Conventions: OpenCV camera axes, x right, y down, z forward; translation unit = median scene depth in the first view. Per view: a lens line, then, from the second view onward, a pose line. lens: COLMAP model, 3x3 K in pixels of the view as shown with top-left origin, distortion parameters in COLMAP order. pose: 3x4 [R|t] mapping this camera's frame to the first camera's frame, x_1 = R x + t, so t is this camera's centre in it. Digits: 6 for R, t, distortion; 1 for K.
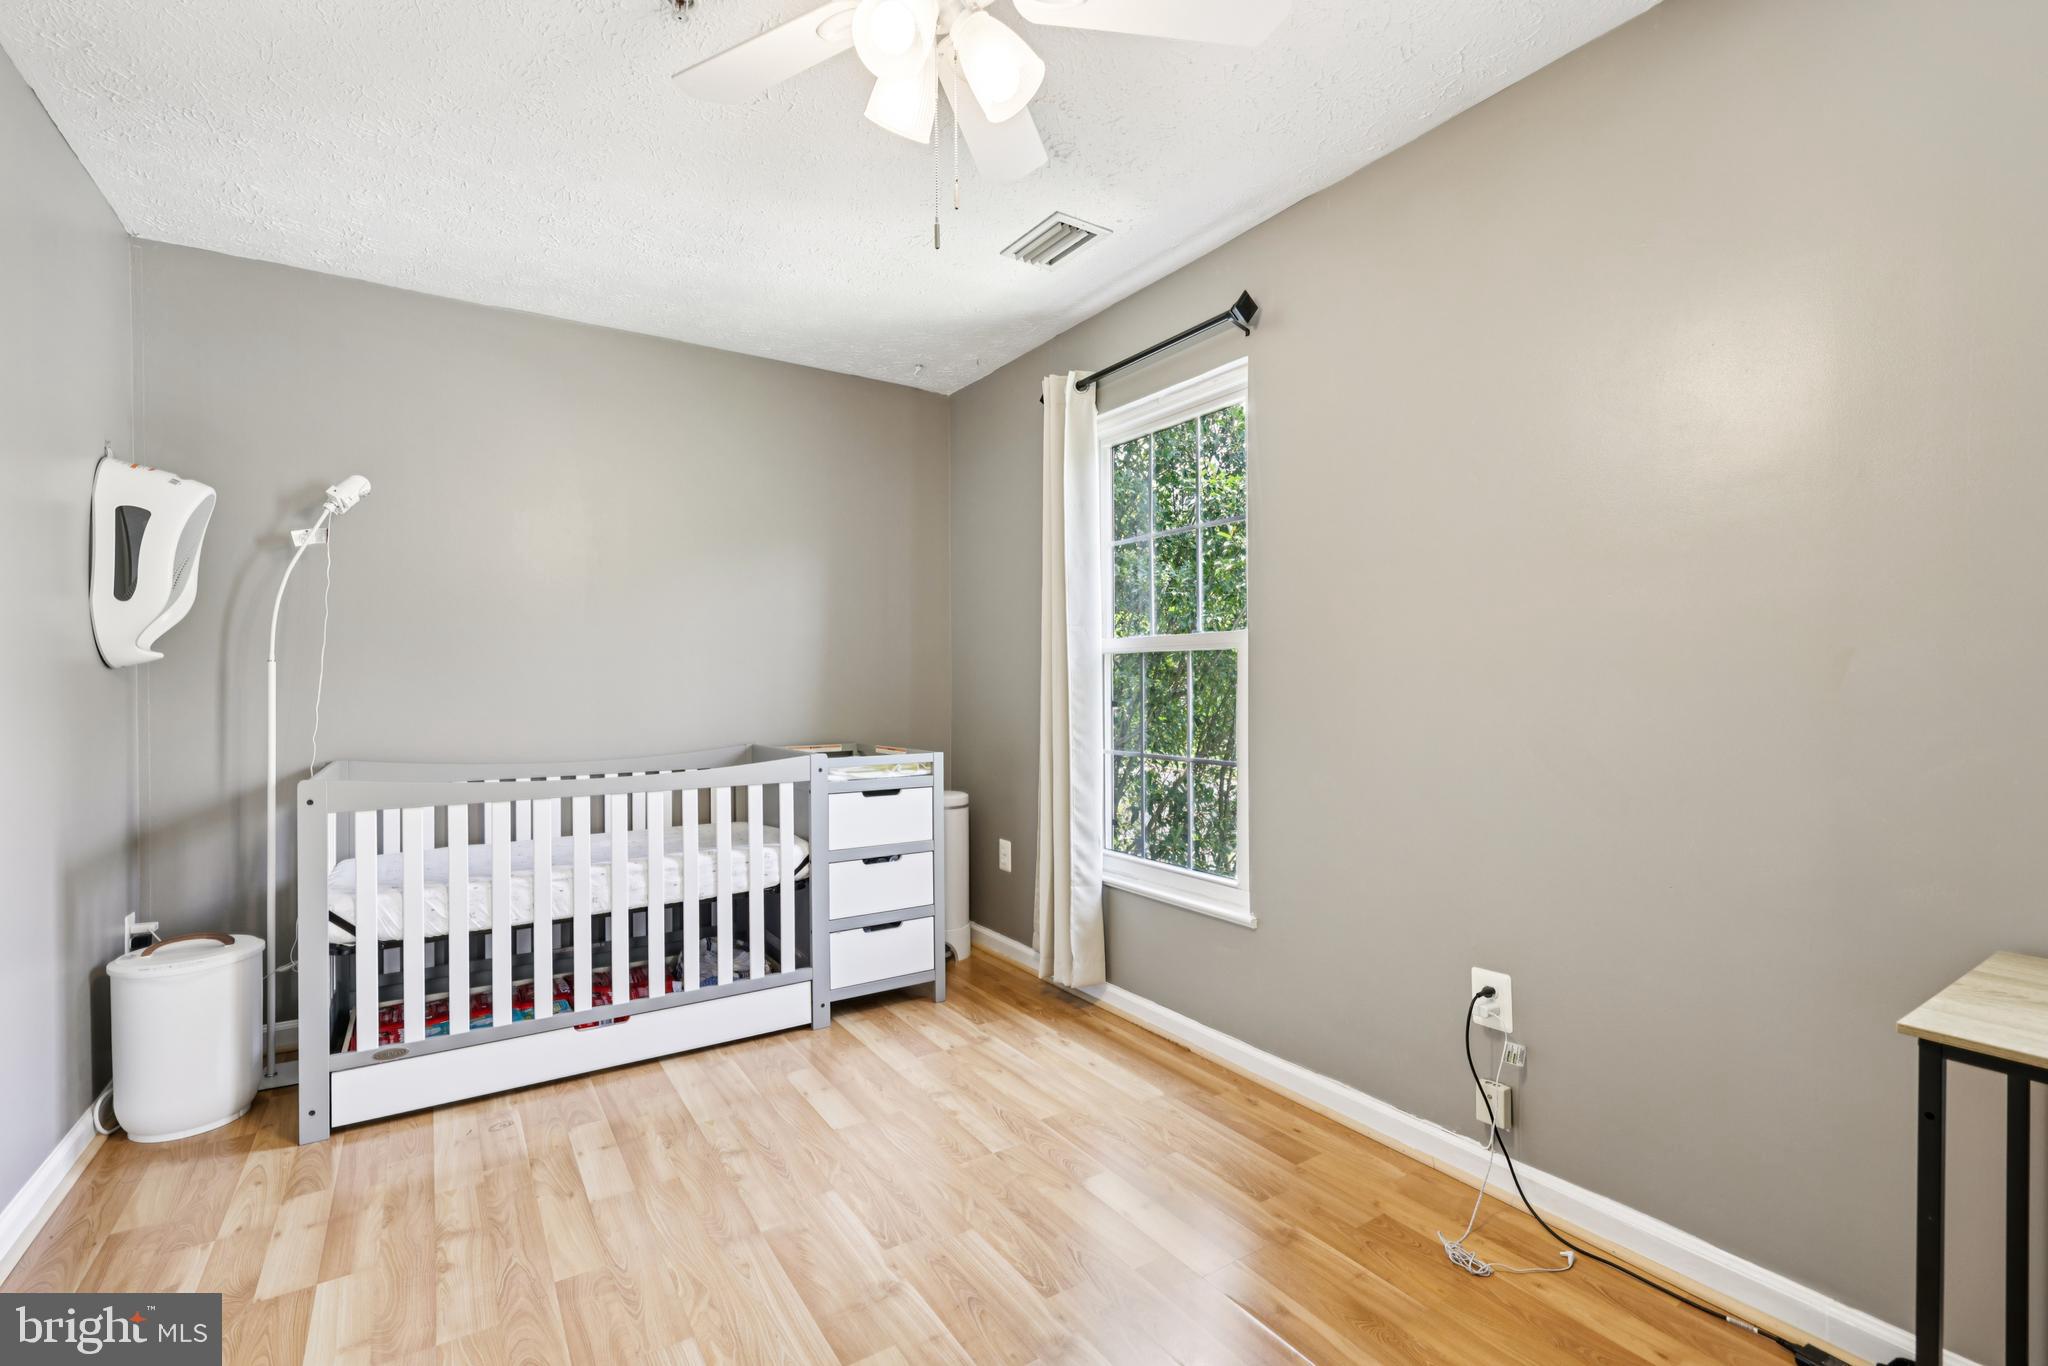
lens RADIAL K [[885.6, 0, 972.4], [0, 885.6, 698.6], [0, 0, 1]] dist [0.002261, -0.000095]
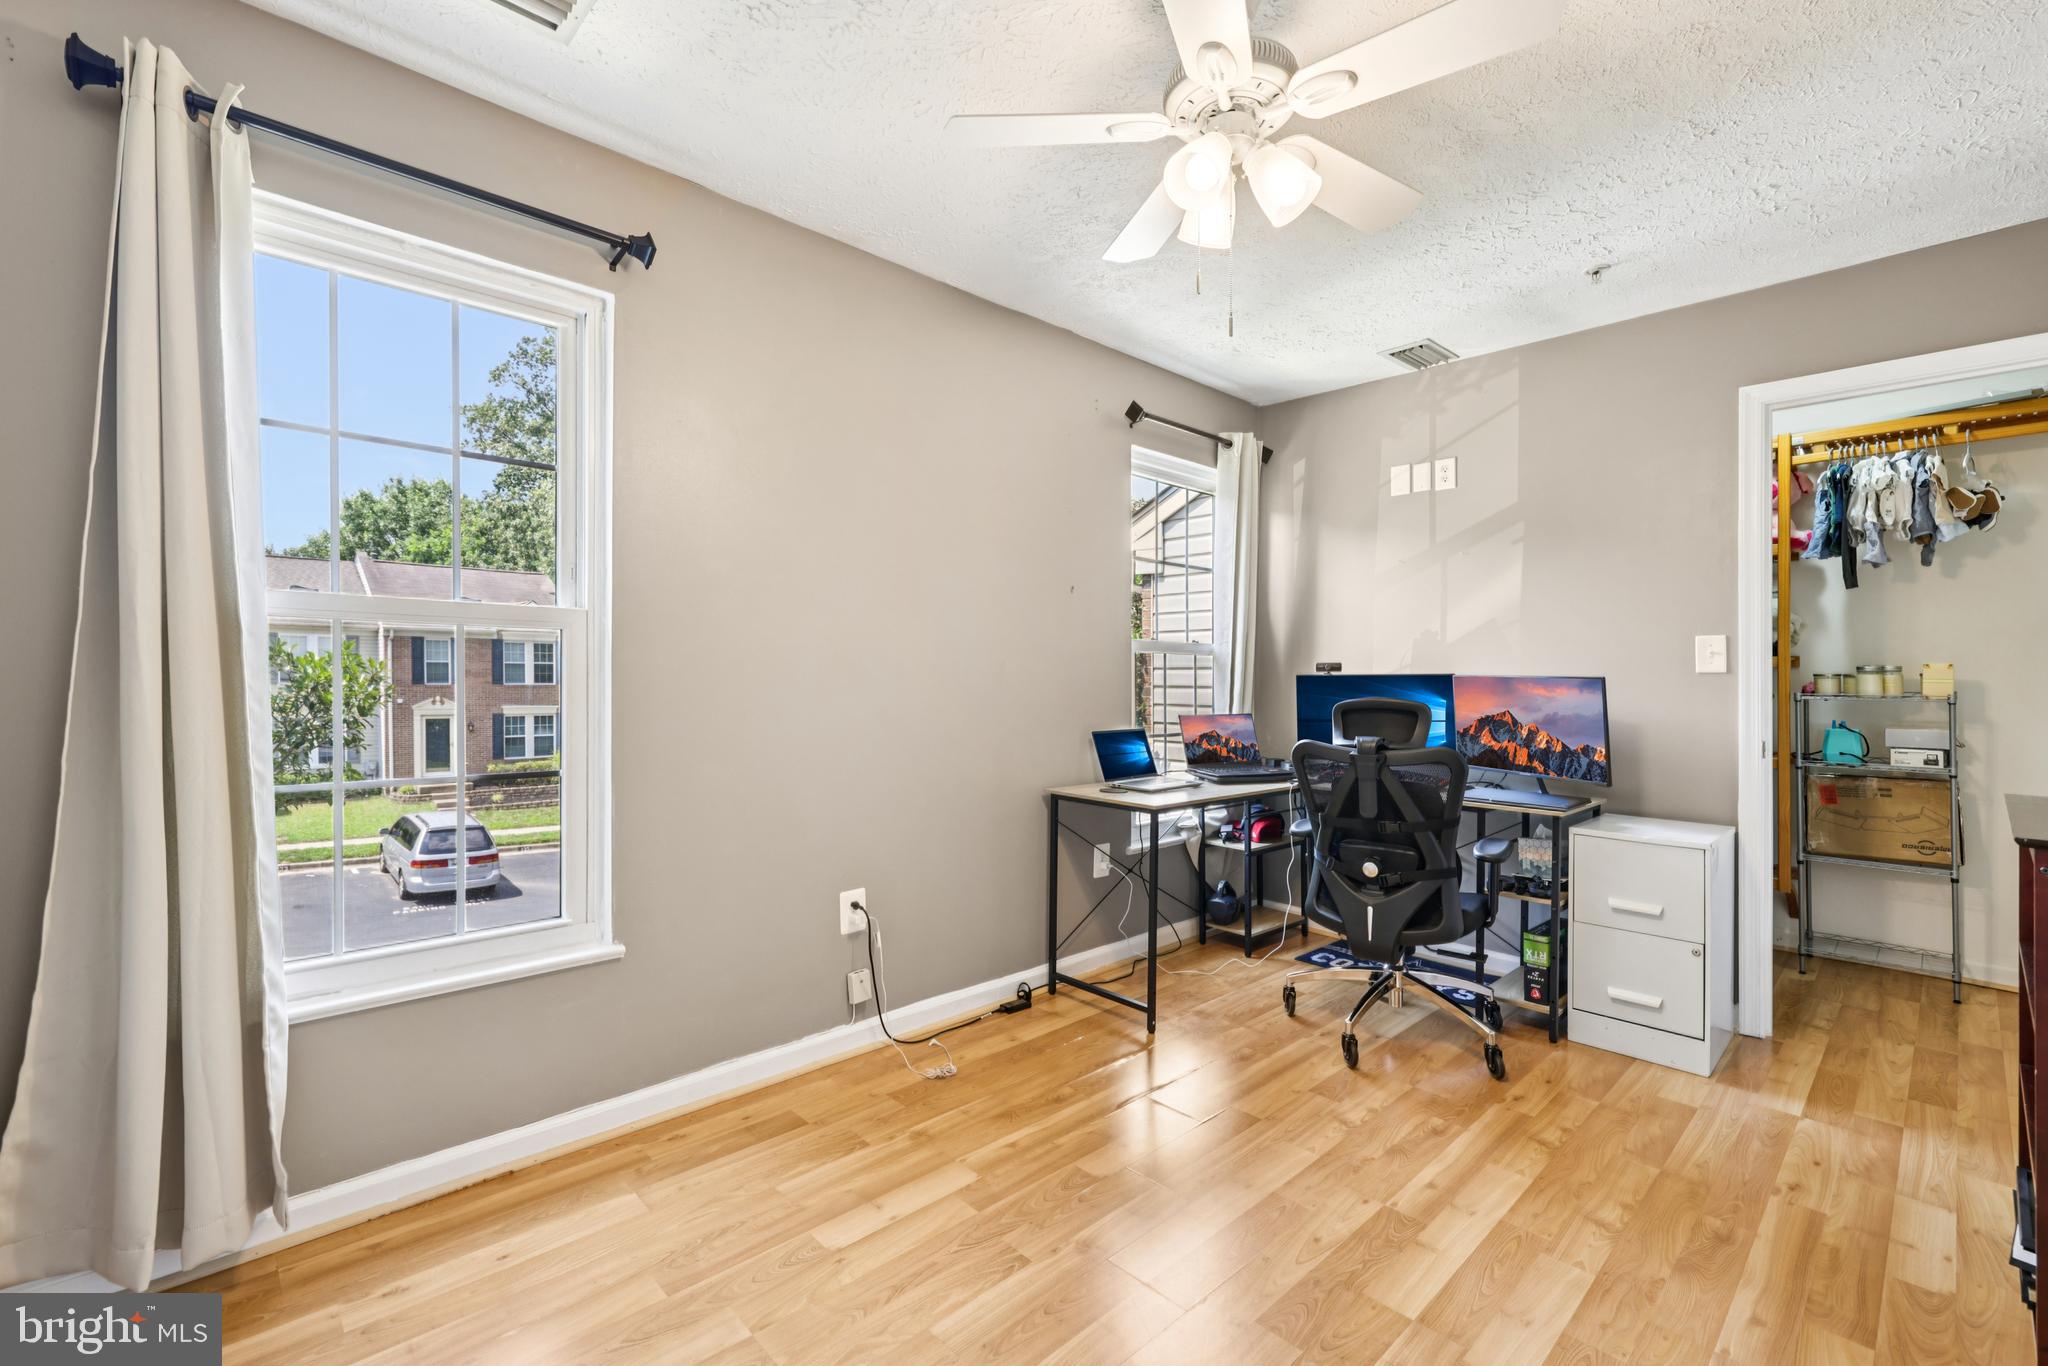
lens RADIAL K [[885.6, 0, 1026.5], [0, 885.6, 677.1], [0, 0, 1]] dist [0.002261, -0.000095]
pose [[-0.208283, 0.006233, 0.978049, -0.692814], [0.012333, 0.999917, -0.003746, -0.008233], [-0.977991, 0.011282, -0.208342, 0.892038]]
